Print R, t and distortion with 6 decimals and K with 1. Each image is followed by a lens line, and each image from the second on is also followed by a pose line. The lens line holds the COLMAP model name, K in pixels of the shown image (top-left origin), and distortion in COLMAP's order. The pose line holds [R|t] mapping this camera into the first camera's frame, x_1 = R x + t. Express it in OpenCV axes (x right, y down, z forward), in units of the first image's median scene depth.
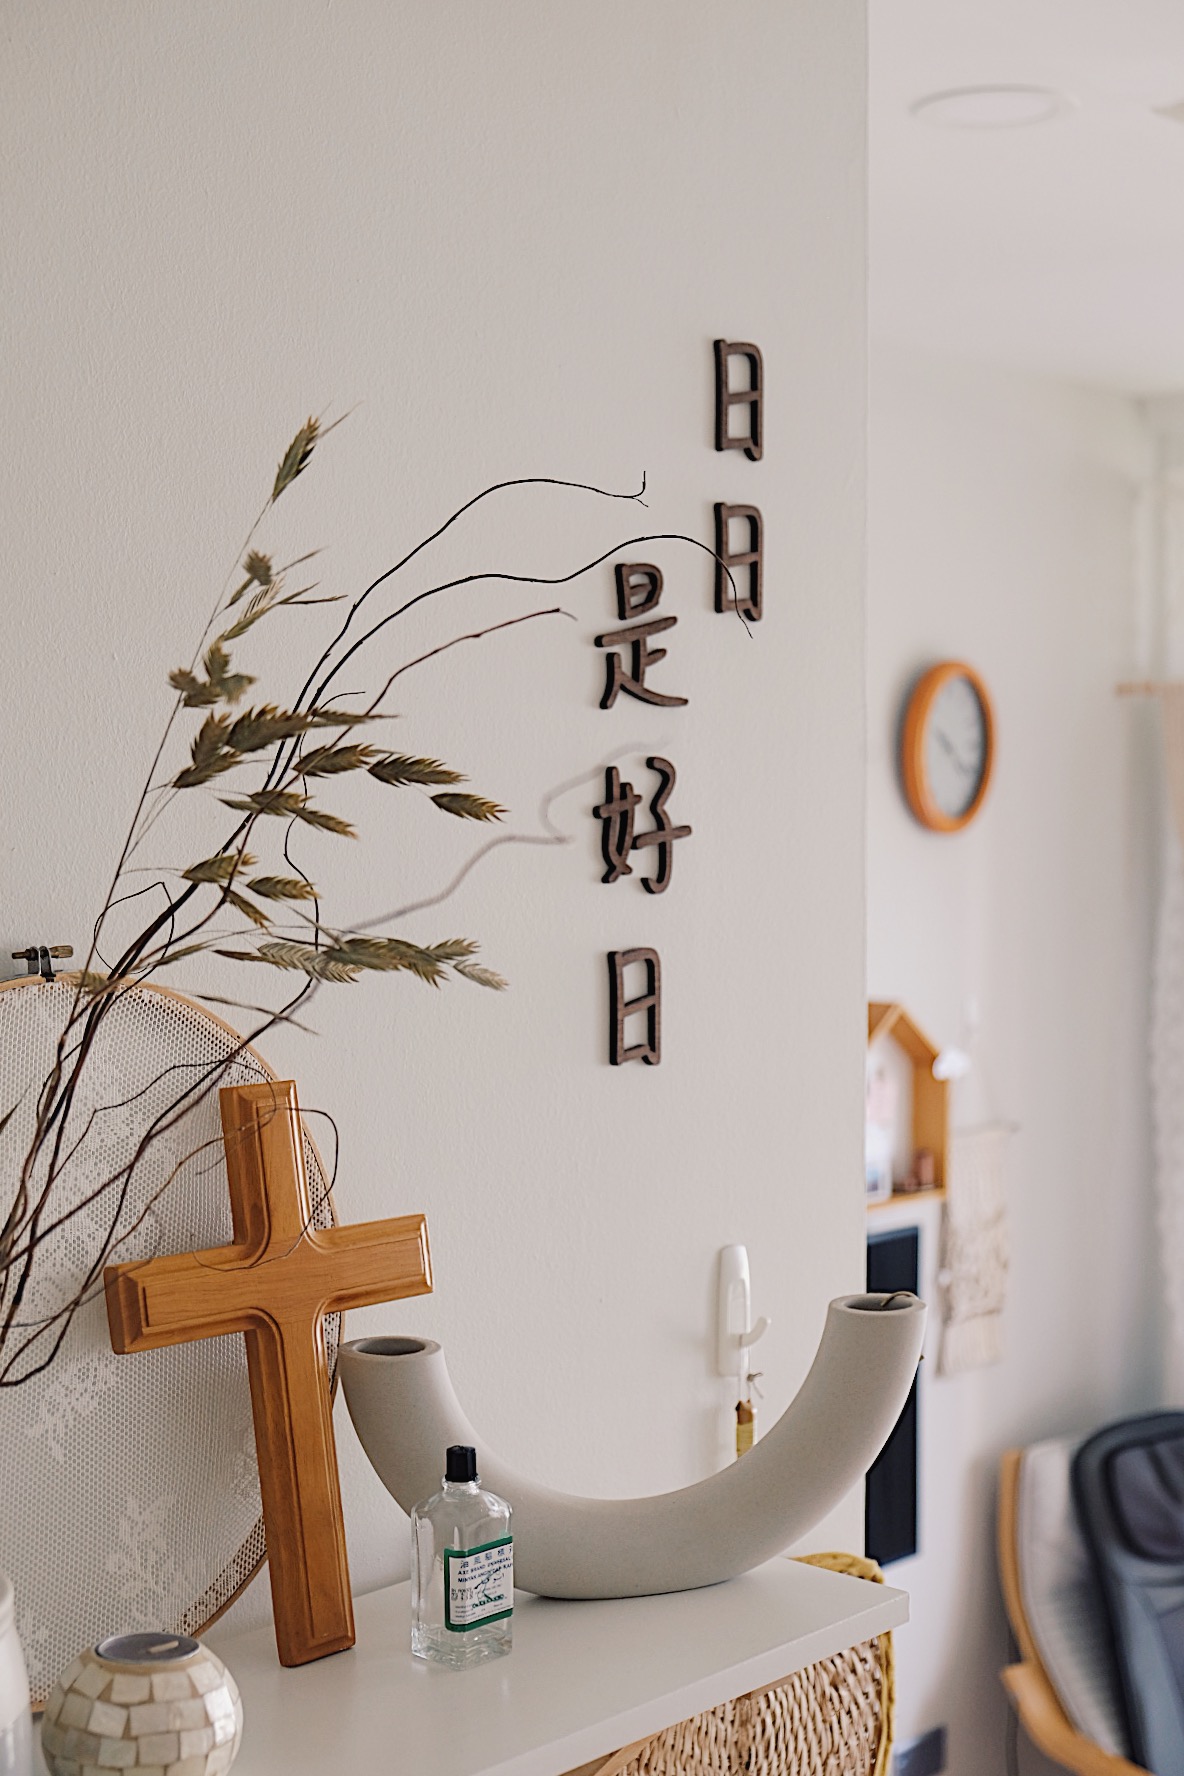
lens RADIAL K [[2461.2, 0, 583.4], [0, 2461.2, 898.8], [0, 0, 1]] dist [-0.010631, 0.000000]
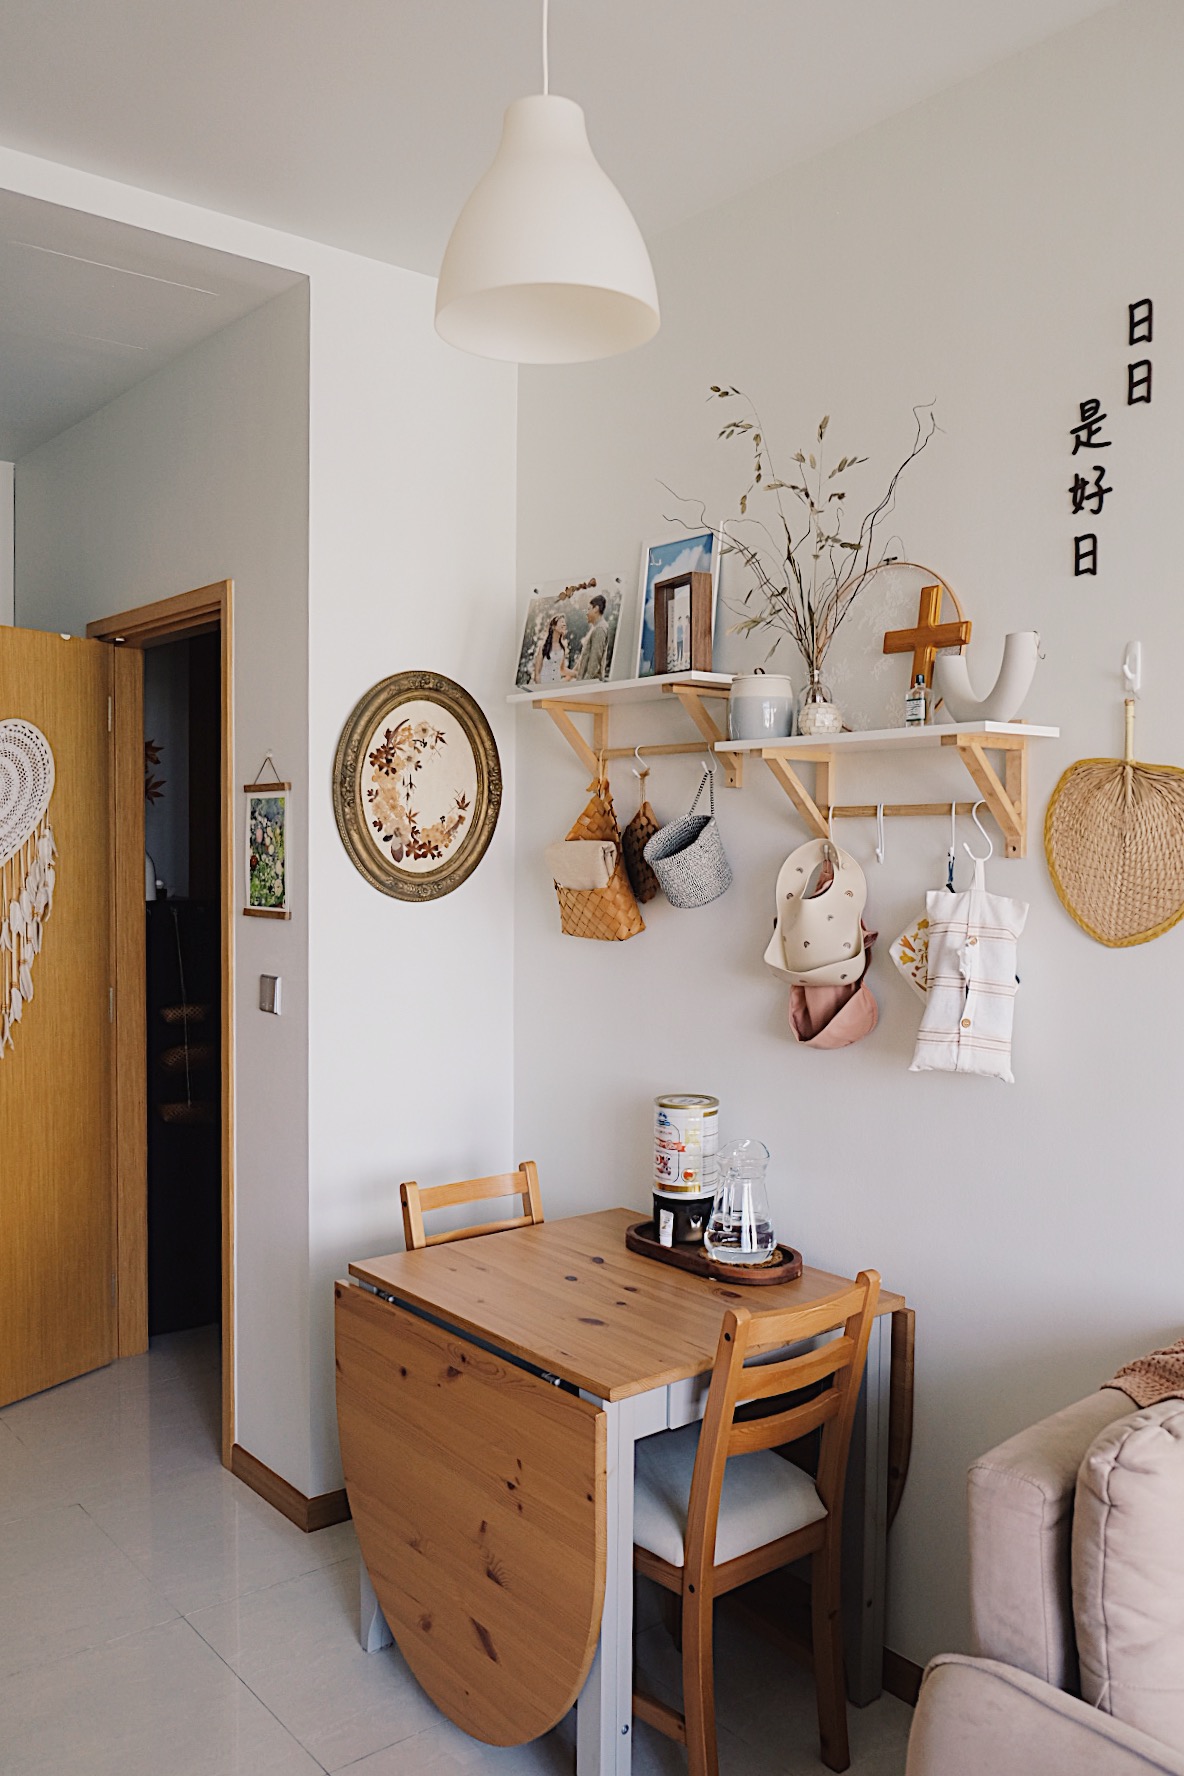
lens RADIAL K [[1396.3, 0, 610.7], [0, 1396.3, 903.1], [0, 0, 1]] dist [-0.047326, 0.054075]
pose [[-0.124014, 0.043569, -0.991323, 1.690896], [-0.055558, 0.997164, 0.050776, 0.392334], [0.990724, 0.061373, -0.121242, 0.661463]]
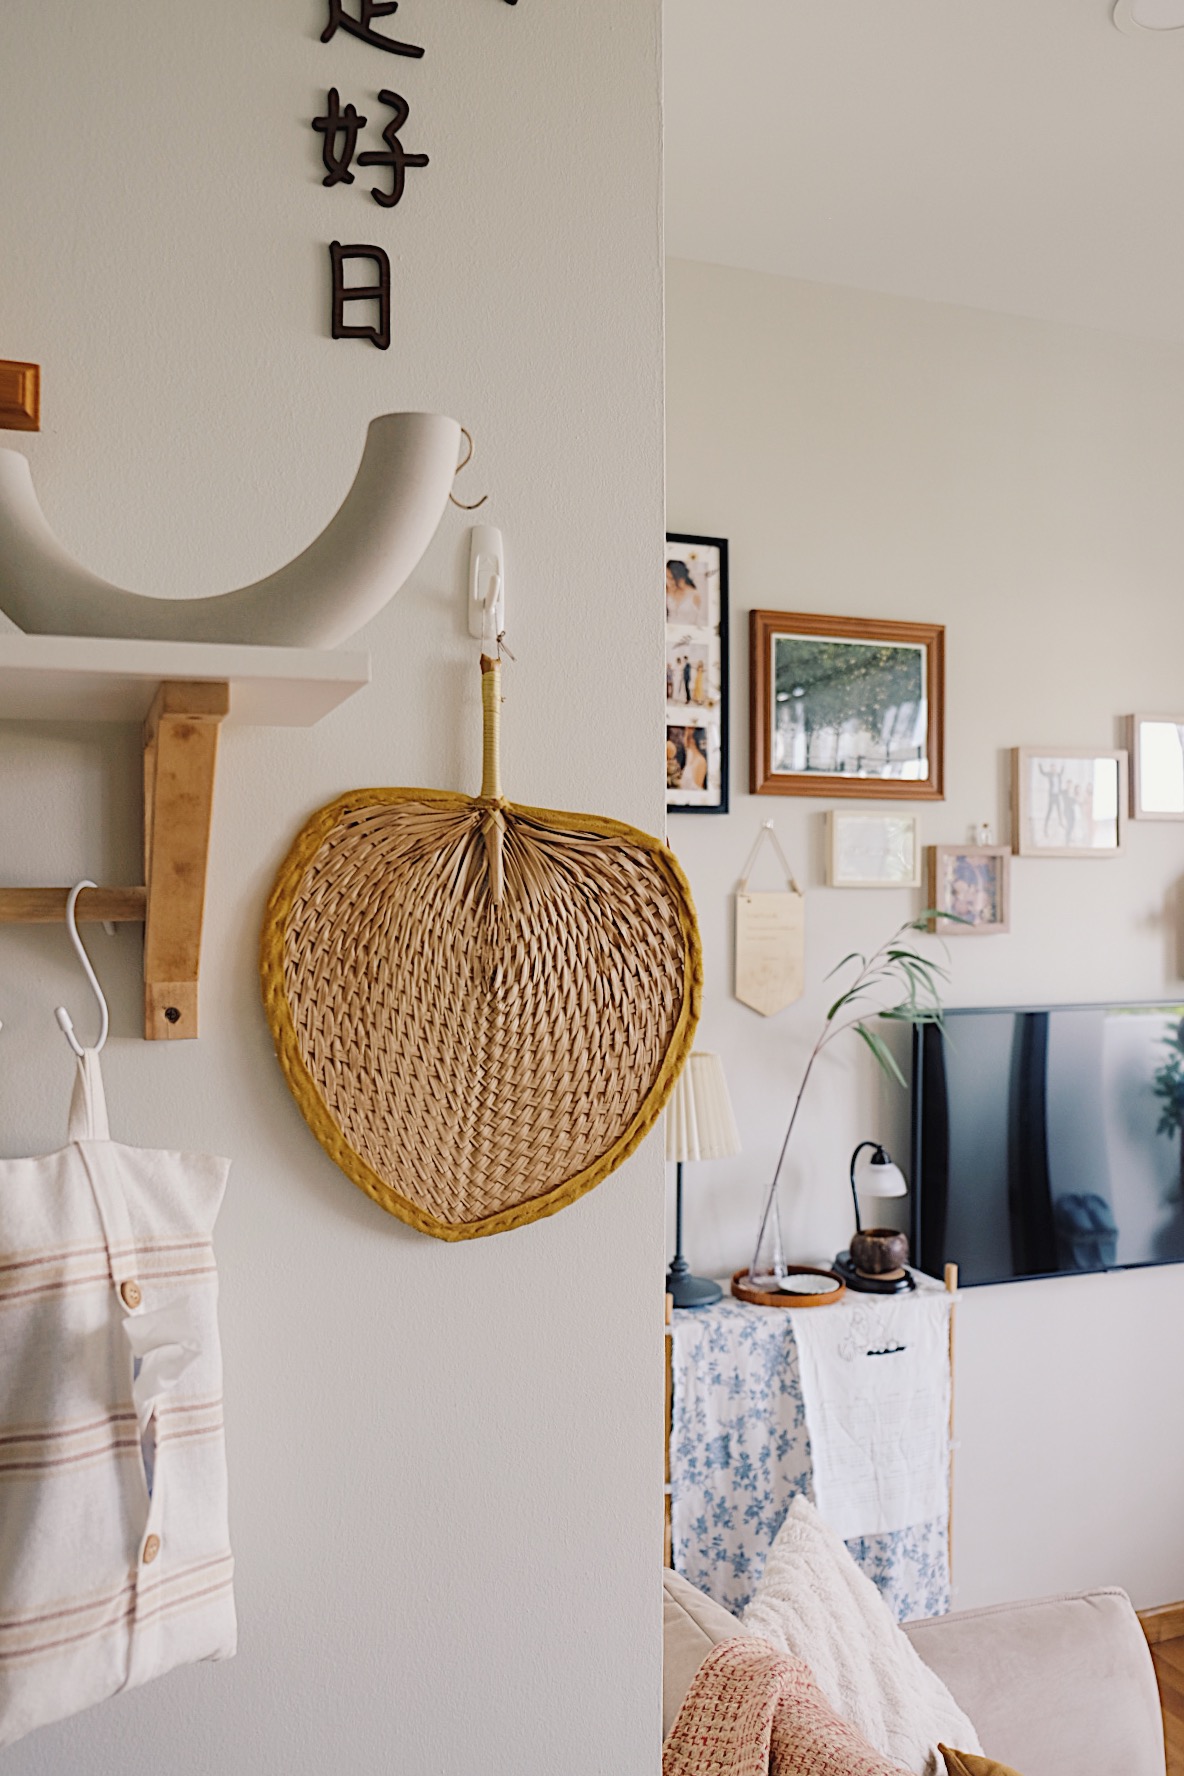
lens RADIAL K [[1396.3, 0, 592.0], [0, 1396.3, 905.9], [0, 0, 1]] dist [-0.047326, 0.054075]
pose [[0.879314, -0.006435, -0.476200, 0.428403], [-0.020834, 0.998432, -0.051962, 0.364777], [0.475787, 0.055612, 0.877801, 0.476749]]
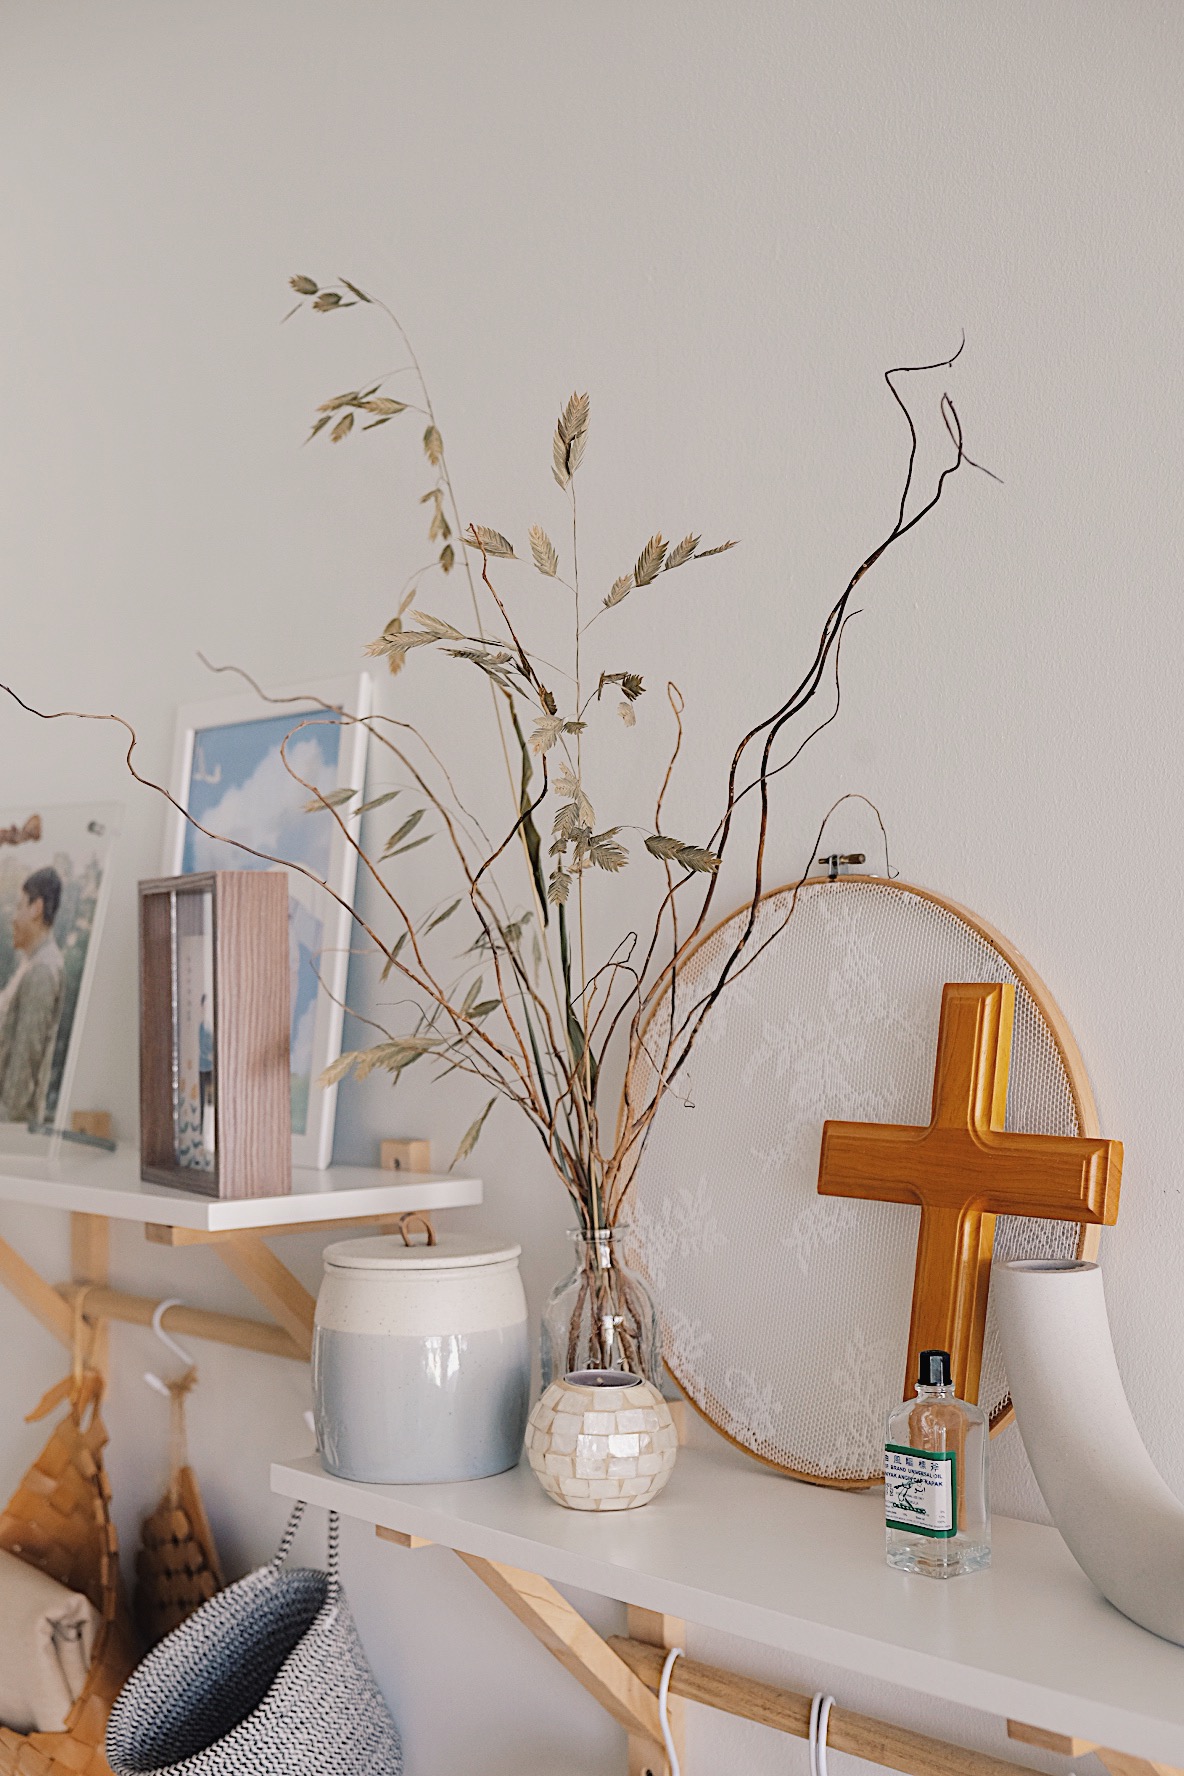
lens RADIAL K [[2261.8, 0, 608.4], [0, 2261.8, 905.3], [0, 0, 1]] dist [-0.026428, 0.000000]
pose [[-0.097054, -0.021428, -0.995048, 0.701216], [-0.043329, 0.998911, -0.017285, 0.053743], [0.994336, 0.041437, -0.097877, 0.771991]]
